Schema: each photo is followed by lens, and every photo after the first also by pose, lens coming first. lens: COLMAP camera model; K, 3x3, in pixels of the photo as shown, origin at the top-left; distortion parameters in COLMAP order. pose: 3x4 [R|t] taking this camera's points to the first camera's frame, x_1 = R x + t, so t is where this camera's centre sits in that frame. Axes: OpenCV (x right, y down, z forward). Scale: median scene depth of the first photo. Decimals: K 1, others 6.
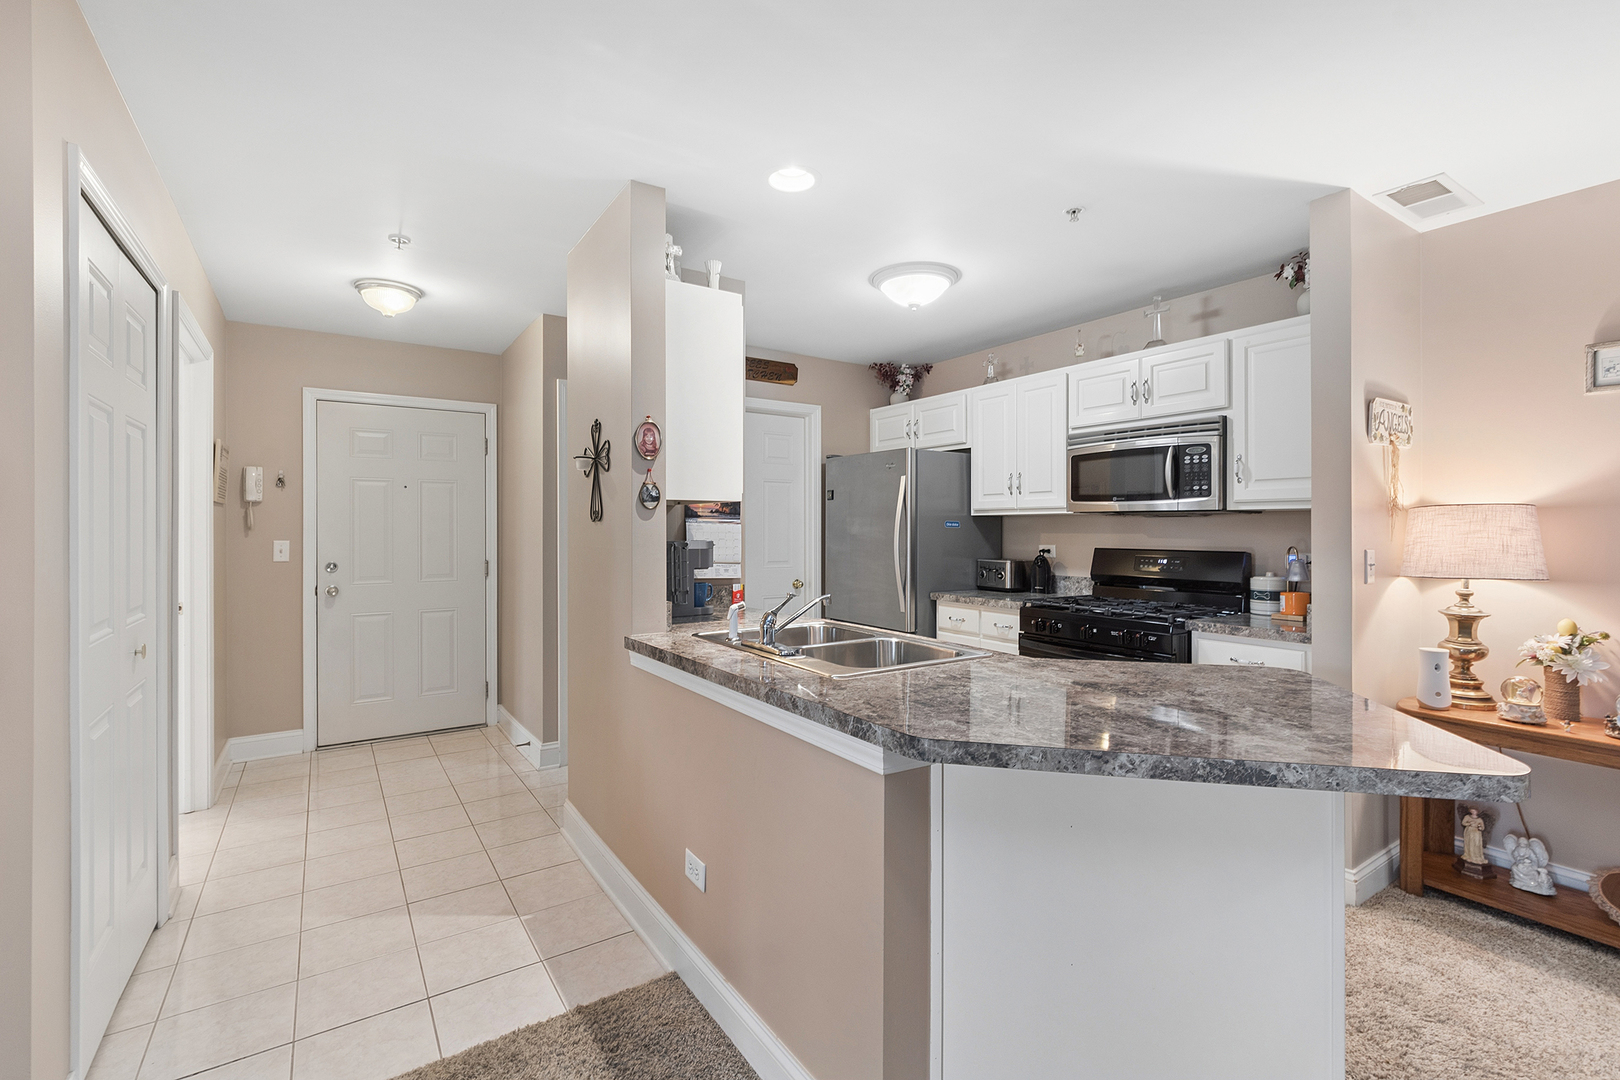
lens RADIAL K [[721.3, 0, 810.8], [0, 721.3, 525.5], [0, 0, 1]] dist [-0.002400, 0.001007]
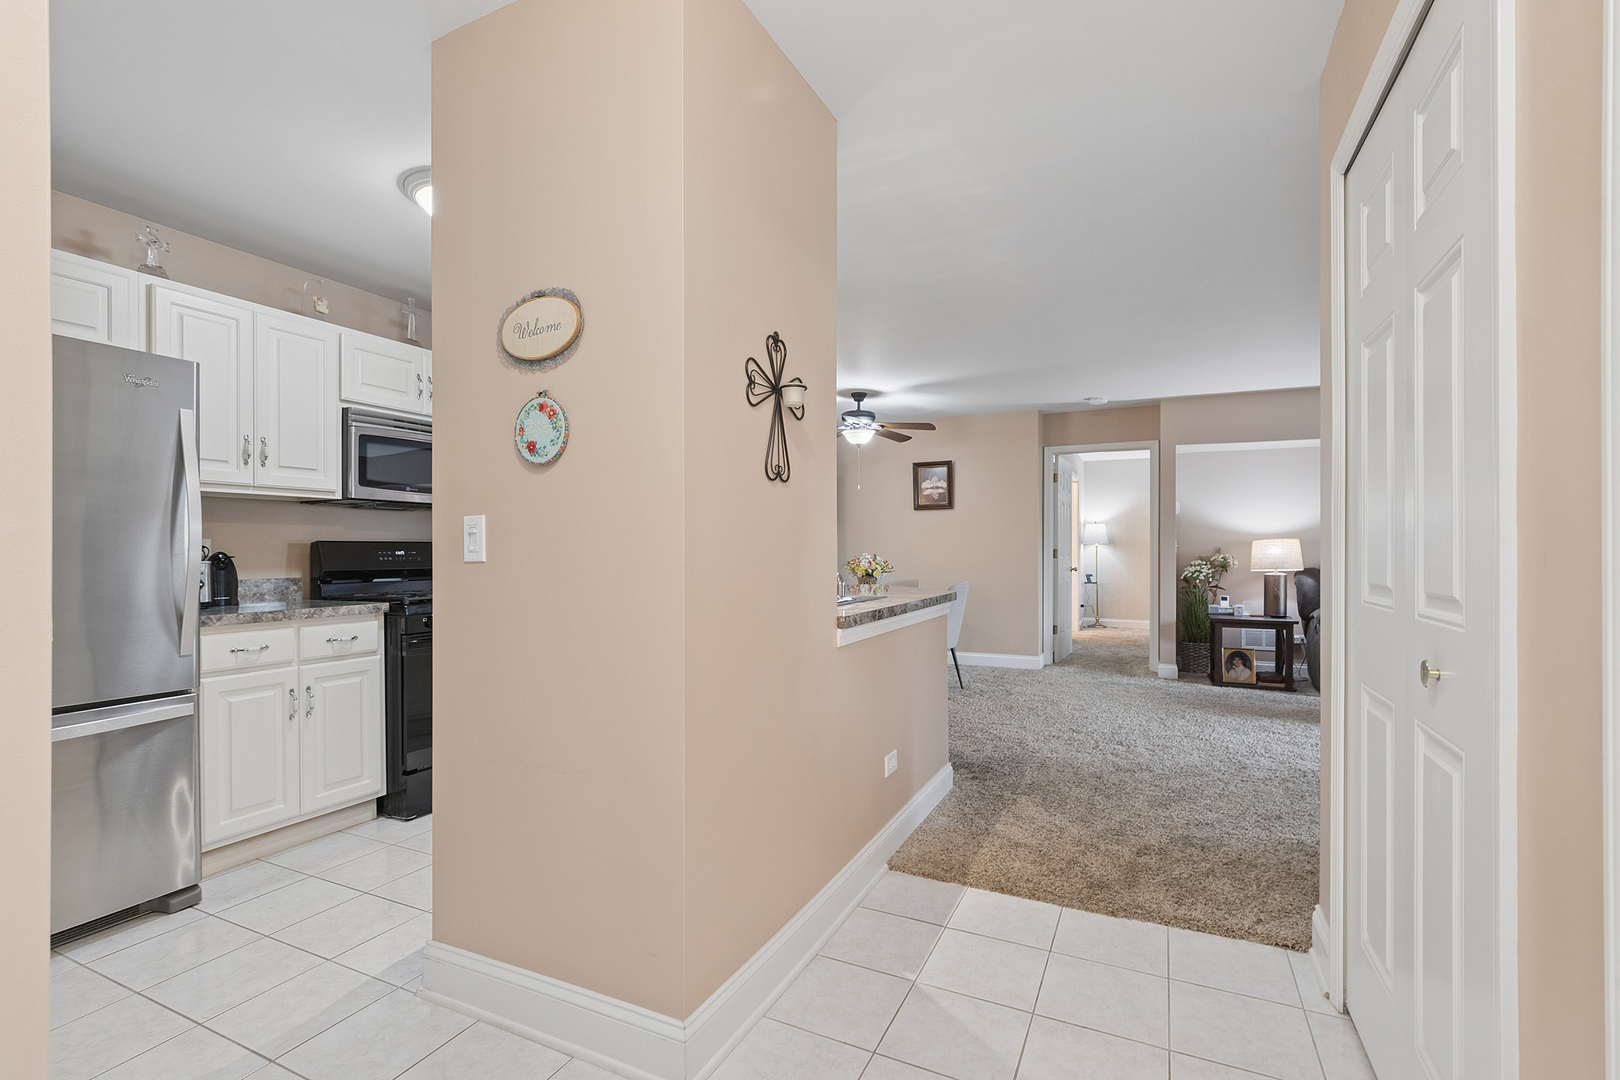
lens RADIAL K [[720.1, 0, 810.3], [0, 720.1, 547.1], [0, 0, 1]] dist [-0.001368, 0.000081]
pose [[-0.503979, 0.003656, 0.863708, -0.811356], [-0.000926, 0.999988, -0.004773, 0.053568], [-0.863715, -0.003205, -0.503970, 1.179231]]
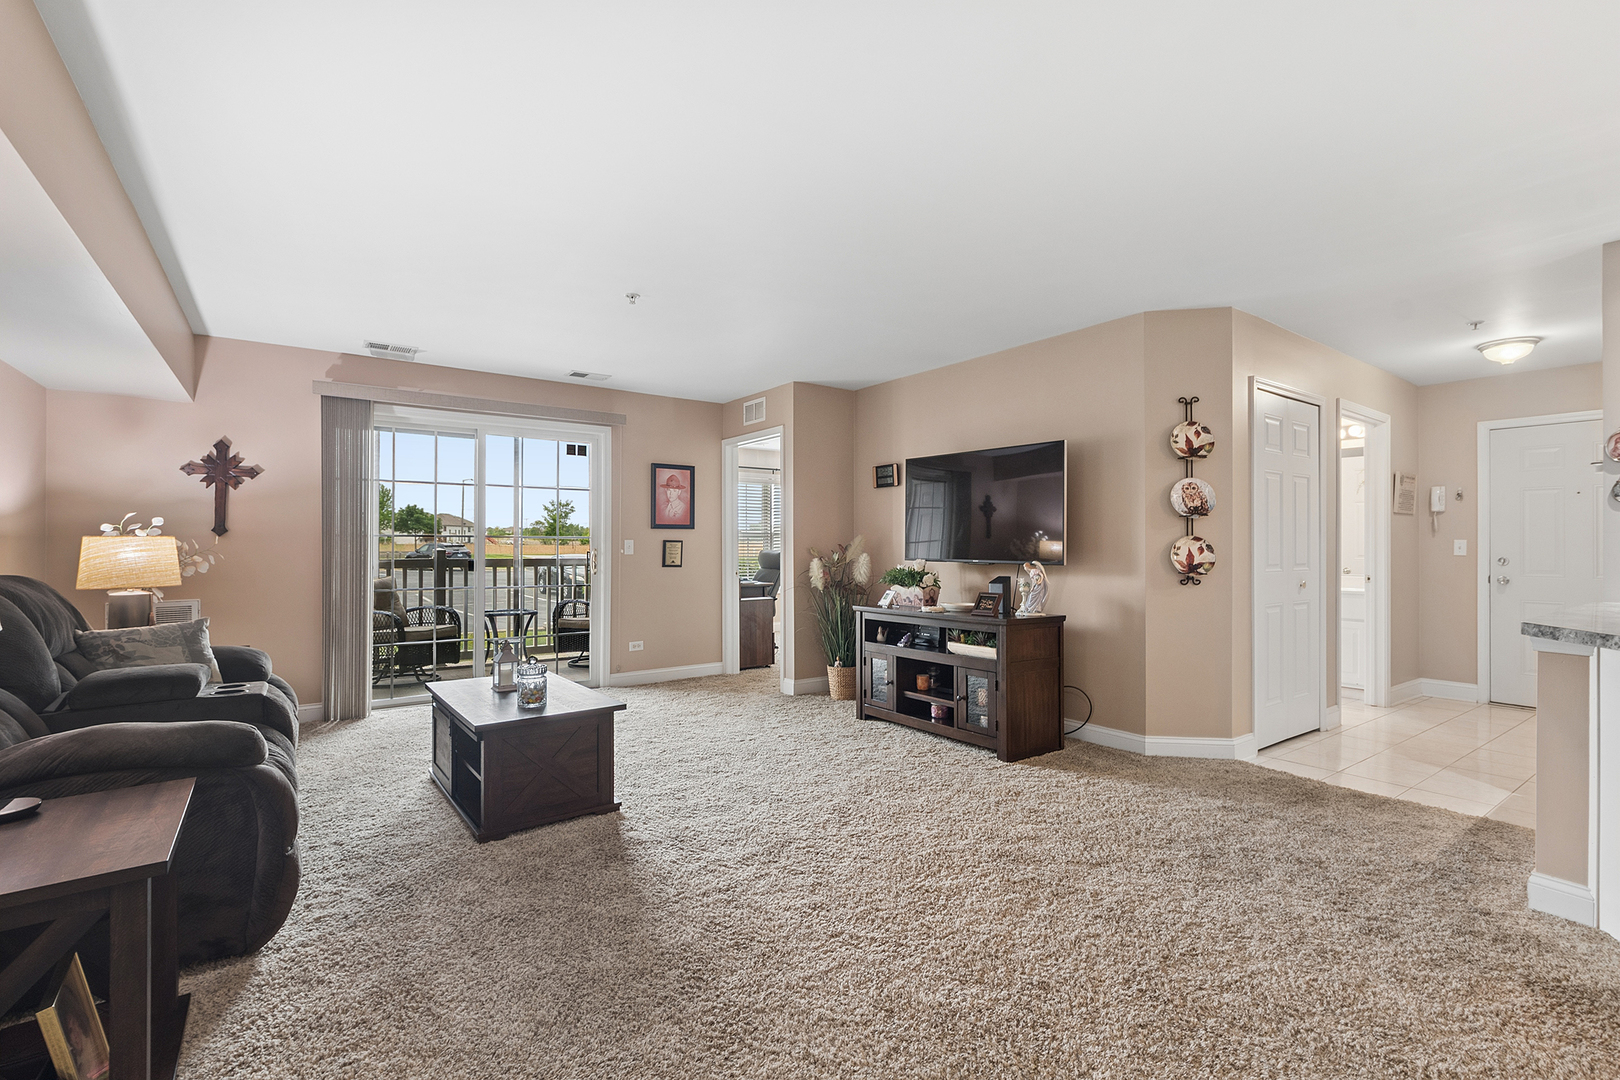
lens RADIAL K [[720.1, 0, 810.3], [0, 720.1, 547.1], [0, 0, 1]] dist [-0.001368, 0.000081]
pose [[0.032807, 0.002968, -0.999457, 0.768507], [0.000735, 0.999995, 0.002994, 0.040529], [0.999461, -0.000832, 0.032805, -0.342621]]
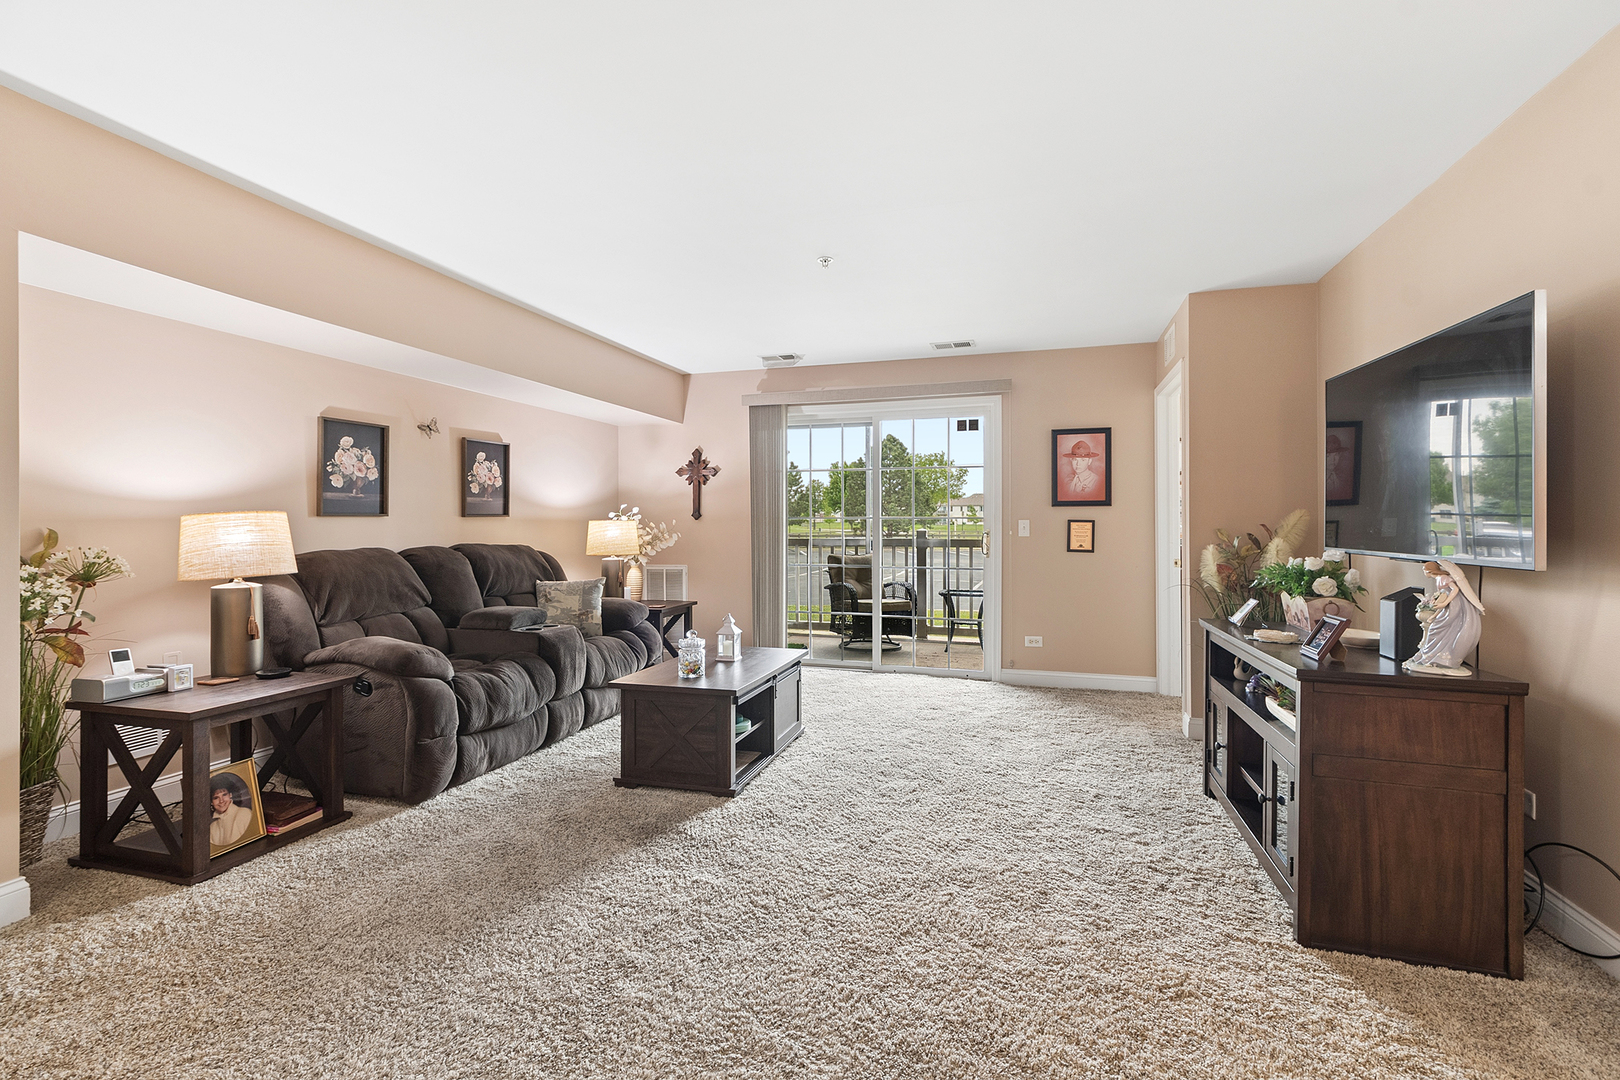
lens RADIAL K [[733.3, 0, 812.8], [0, 733.3, 522.5], [0, 0, 1]] dist [0.001501, 0.000396]
pose [[-0.779350, -0.001190, -0.626588, 0.290923], [0.002352, 0.999986, -0.004824, 0.039970], [0.626584, -0.005234, -0.779336, 0.282549]]
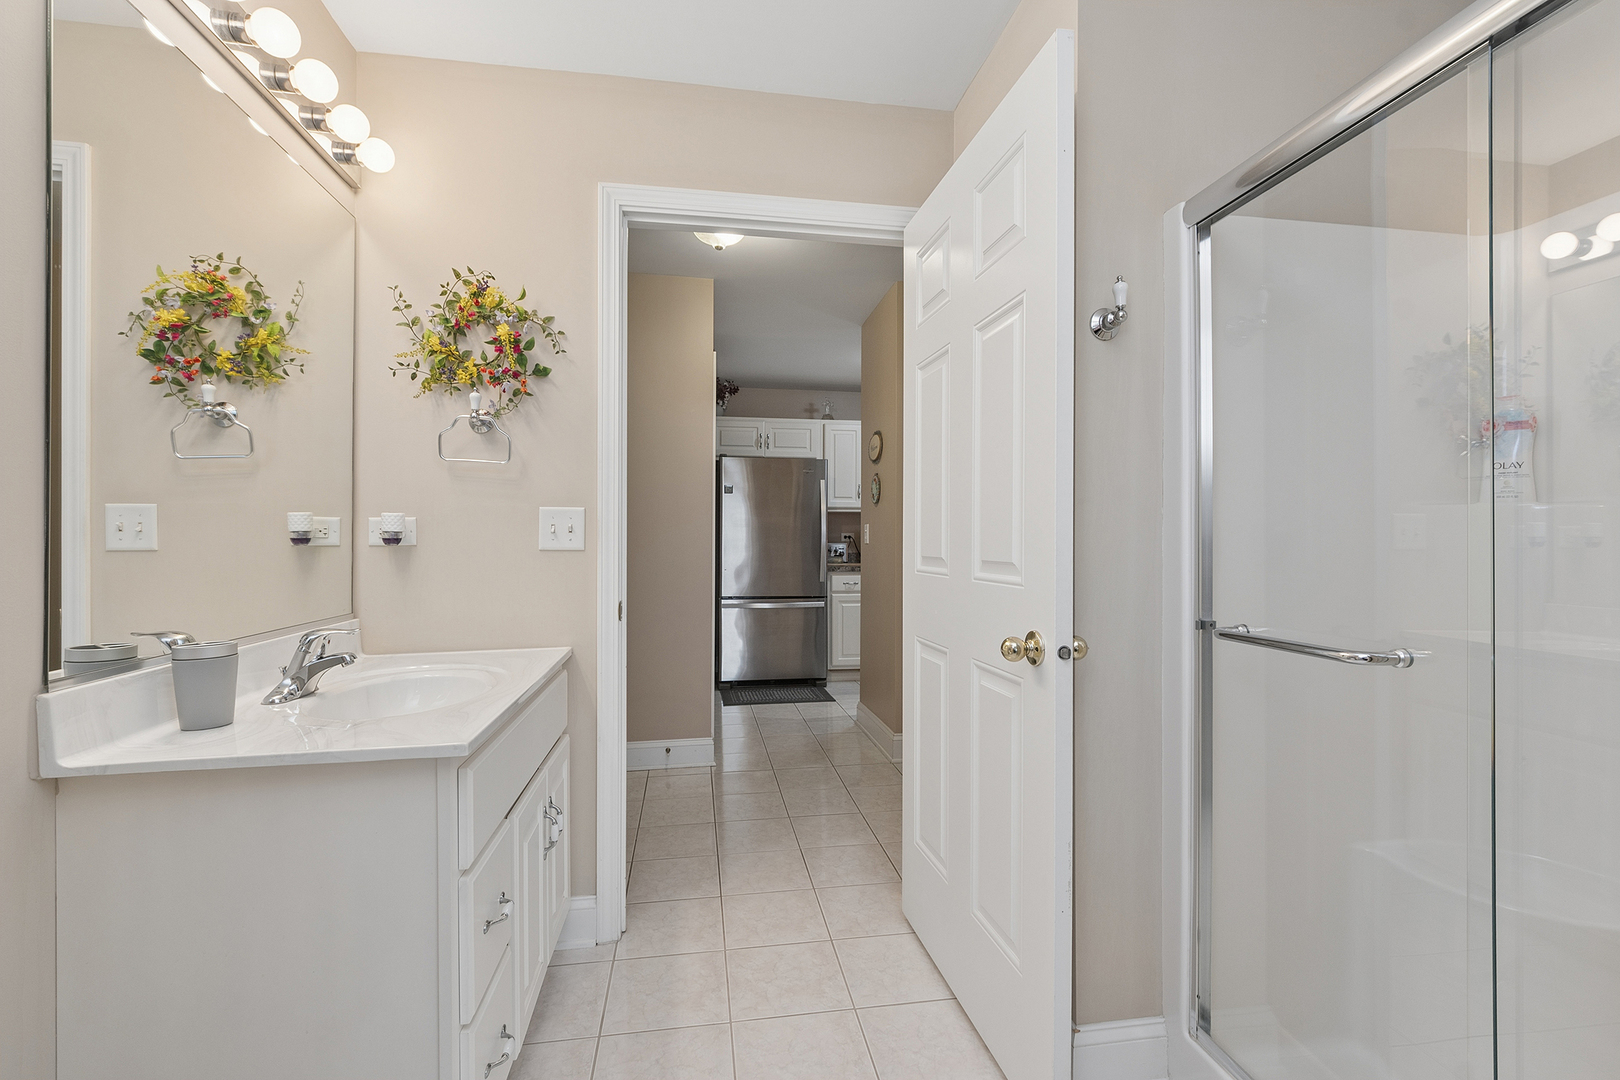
lens RADIAL K [[710.9, 0, 811.0], [0, 710.9, 537.9], [0, 0, 1]] dist [-0.003031, -0.000682]
pose [[0.420698, 0.001685, 0.907199, -1.478395], [-0.005410, 0.999985, 0.000651, 0.051831], [-0.907185, -0.005182, 0.420701, 0.630270]]
